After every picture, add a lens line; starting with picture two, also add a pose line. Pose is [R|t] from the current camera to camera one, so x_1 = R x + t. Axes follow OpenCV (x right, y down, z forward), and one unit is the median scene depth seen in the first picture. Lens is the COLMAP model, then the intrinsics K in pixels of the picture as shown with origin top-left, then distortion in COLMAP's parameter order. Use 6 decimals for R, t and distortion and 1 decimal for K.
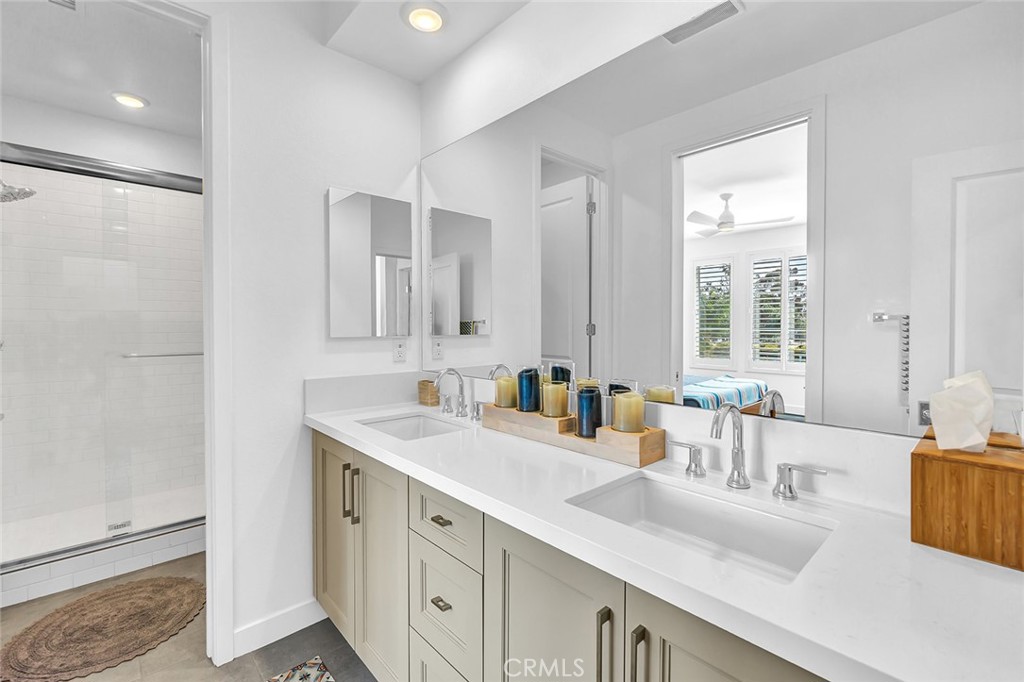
lens RADIAL K [[443.0, 0, 506.7], [0, 443.0, 332.5], [0, 0, 1]] dist [0.002895, 0.000567]
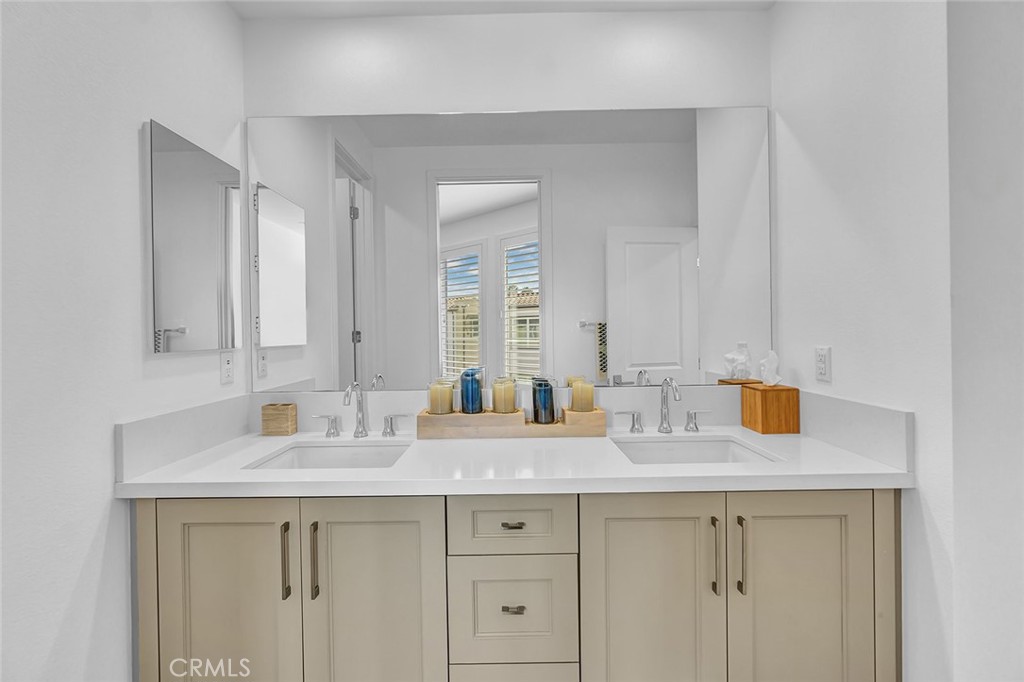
lens RADIAL K [[443.0, 0, 486.4], [0, 443.0, 332.0], [0, 0, 1]] dist [0.002895, 0.000567]
pose [[0.681851, -0.010899, 0.731410, -0.546360], [0.026625, 0.999596, -0.009926, -0.000026], [-0.731007, 0.026242, 0.681865, 0.212593]]
